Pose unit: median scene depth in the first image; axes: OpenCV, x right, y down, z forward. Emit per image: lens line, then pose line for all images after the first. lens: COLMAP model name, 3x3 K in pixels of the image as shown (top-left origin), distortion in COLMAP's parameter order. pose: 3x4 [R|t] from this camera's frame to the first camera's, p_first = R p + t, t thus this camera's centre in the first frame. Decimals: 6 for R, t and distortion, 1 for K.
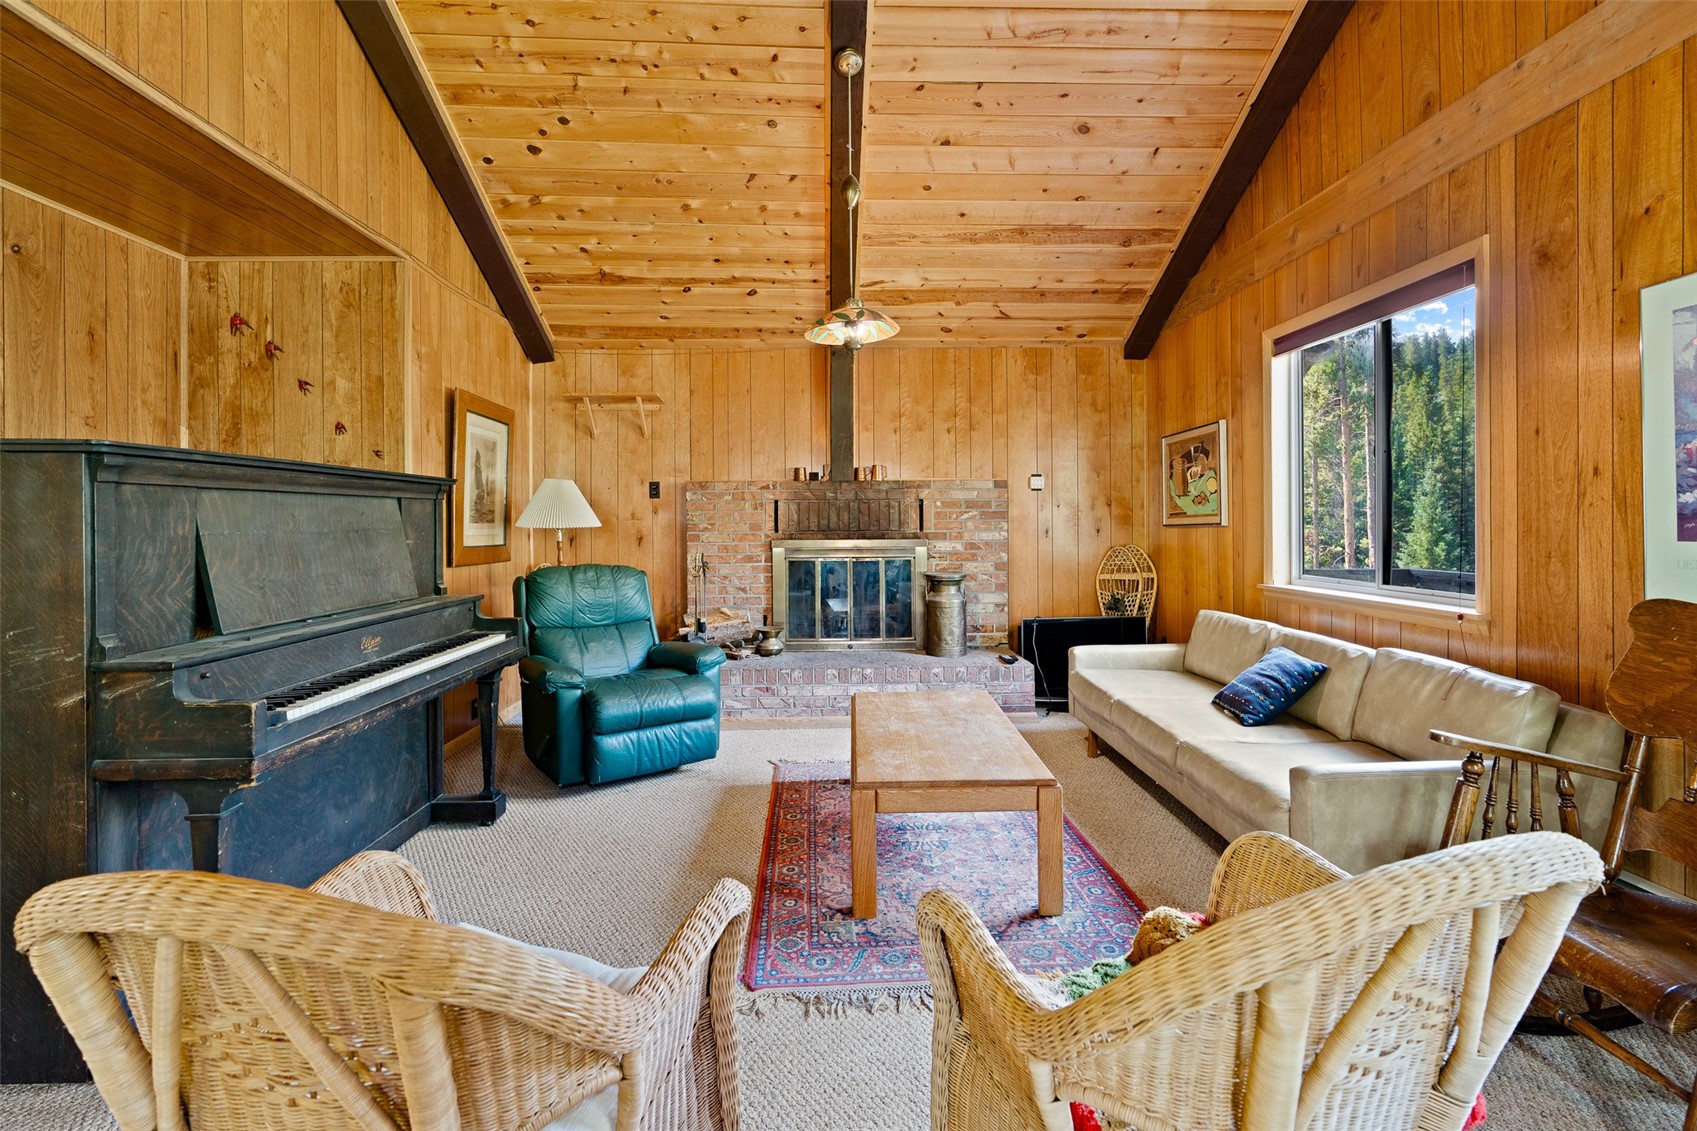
lens RADIAL K [[778.3, 0, 859.7], [0, 778.3, 525.2], [0, 0, 1]] dist [-0.014515, 0.004943]
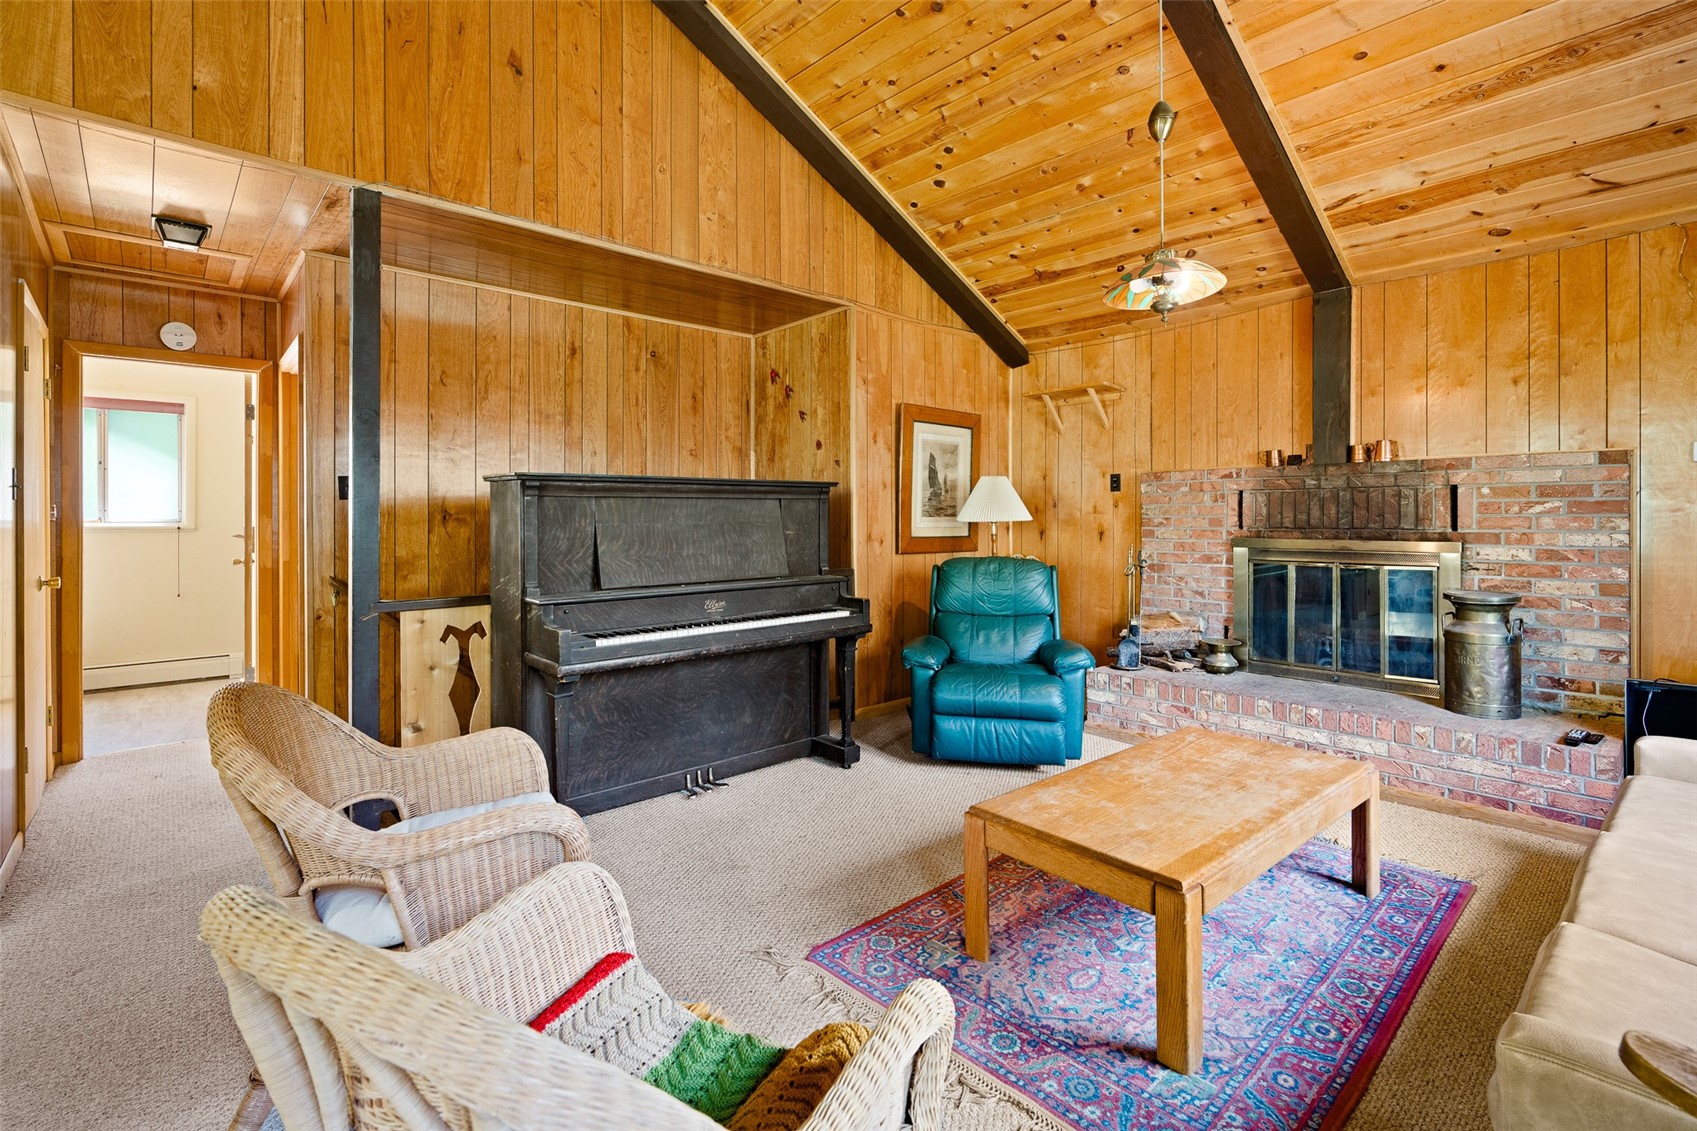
lens RADIAL K [[783.2, 0, 855.5], [0, 783.2, 518.8], [0, 0, 1]] dist [-0.015918, 0.005329]
pose [[0.632469, 0.006860, -0.774555, 0.351941], [-0.003504, 0.999976, 0.005996, -0.006670], [0.774578, -0.001078, 0.632478, 0.178861]]
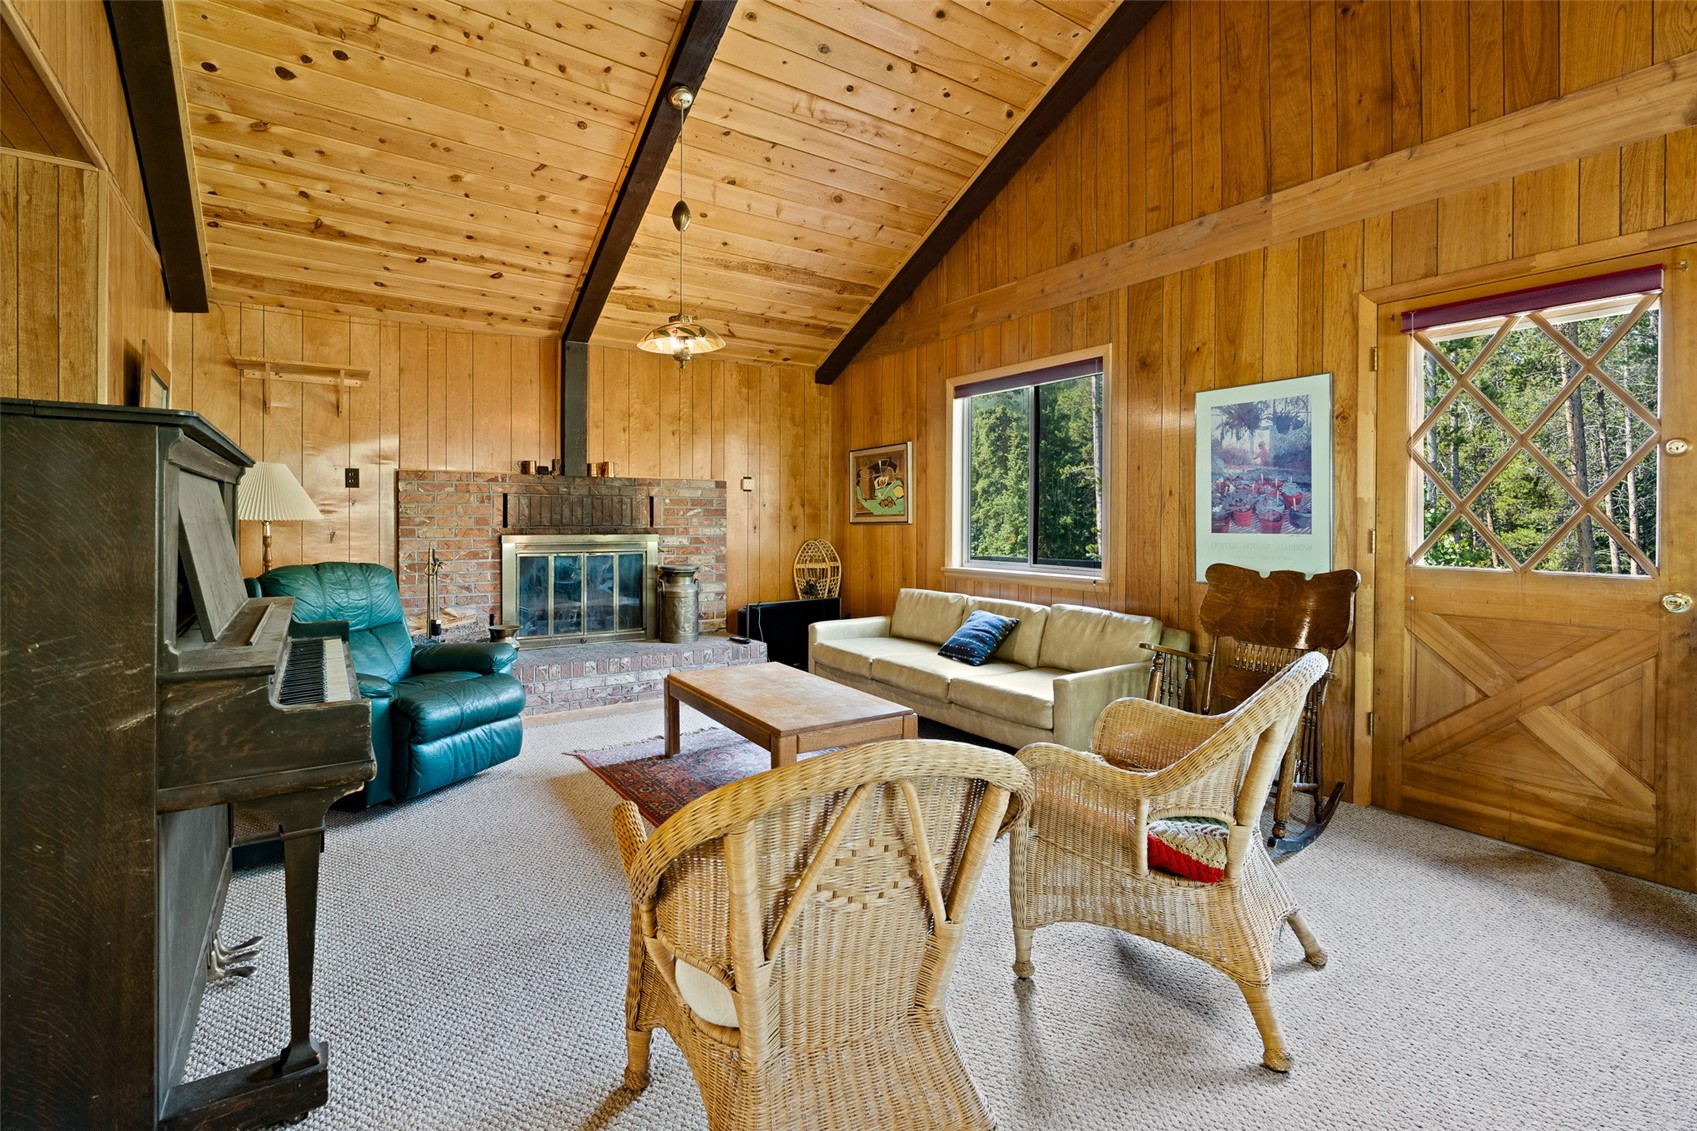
lens RADIAL K [[778.3, 0, 859.7], [0, 778.3, 525.2], [0, 0, 1]] dist [-0.014515, 0.004943]
pose [[0.839464, 0.006285, 0.543378, -0.323135], [-0.007735, 0.999970, 0.000383, 0.003866], [-0.543360, -0.004525, 0.839488, -0.048772]]
